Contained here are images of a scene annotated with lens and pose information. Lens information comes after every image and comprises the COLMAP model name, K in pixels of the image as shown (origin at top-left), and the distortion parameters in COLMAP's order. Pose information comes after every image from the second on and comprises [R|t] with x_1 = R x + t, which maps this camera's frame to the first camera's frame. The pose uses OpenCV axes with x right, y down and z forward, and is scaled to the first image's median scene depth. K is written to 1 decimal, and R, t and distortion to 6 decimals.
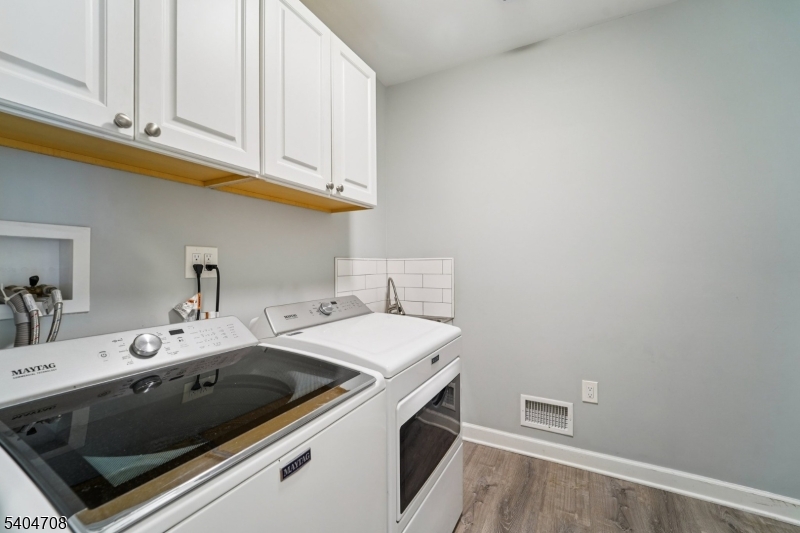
lens RADIAL K [[328.0, 0, 396.7], [0, 328.0, 267.0], [0, 0, 1]] dist [-0.012976, -0.000009]
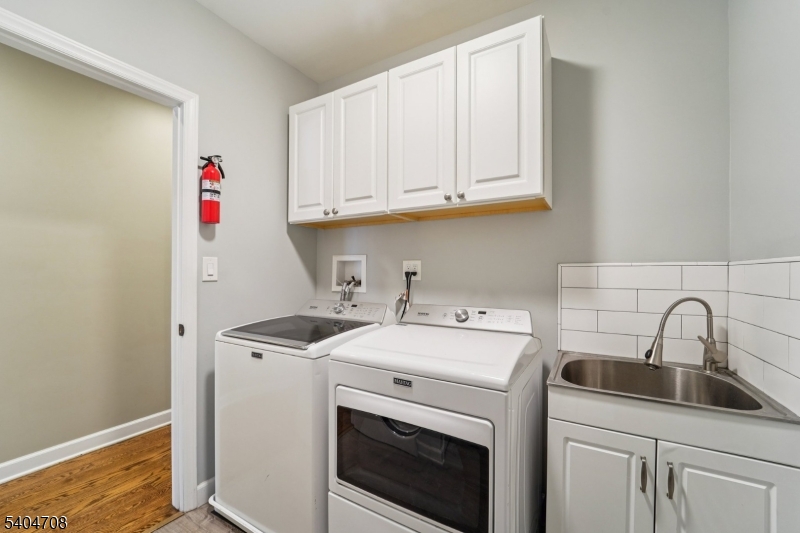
lens RADIAL K [[328.0, 0, 397.6], [0, 328.0, 268.8], [0, 0, 1]] dist [-0.012976, -0.000009]
pose [[-0.045948, -0.006994, -0.998919, 0.884934], [-0.010179, 0.999927, -0.006533, -0.010200], [0.998892, 0.009868, -0.046016, 0.922629]]
